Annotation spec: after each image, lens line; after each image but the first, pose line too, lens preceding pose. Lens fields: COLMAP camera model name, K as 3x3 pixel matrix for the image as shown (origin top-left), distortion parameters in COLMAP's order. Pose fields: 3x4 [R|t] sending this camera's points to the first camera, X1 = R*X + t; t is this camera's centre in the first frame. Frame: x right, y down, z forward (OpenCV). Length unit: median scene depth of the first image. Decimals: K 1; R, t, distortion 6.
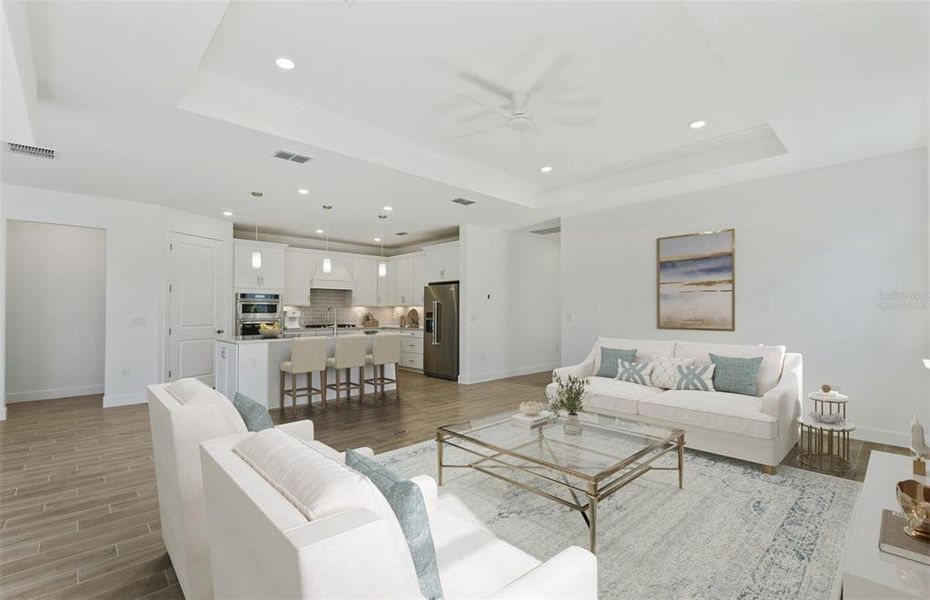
lens RADIAL K [[410.5, 0, 457.7], [0, 410.5, 307.4], [0, 0, 1]] dist [0.006965, -0.000861]
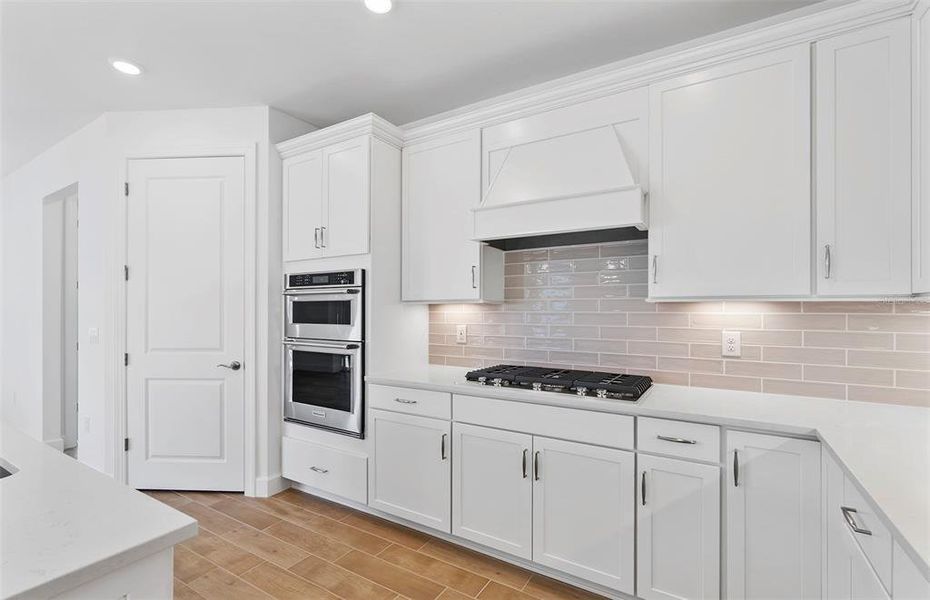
lens RADIAL K [[410.5, 0, 473.0], [0, 410.5, 319.0], [0, 0, 1]] dist [0.006965, -0.000861]
pose [[0.274540, 0.024300, -0.961269, -0.102088], [0.011606, 0.999524, 0.028581, -0.000316], [0.961506, -0.019003, 0.274127, 1.287284]]
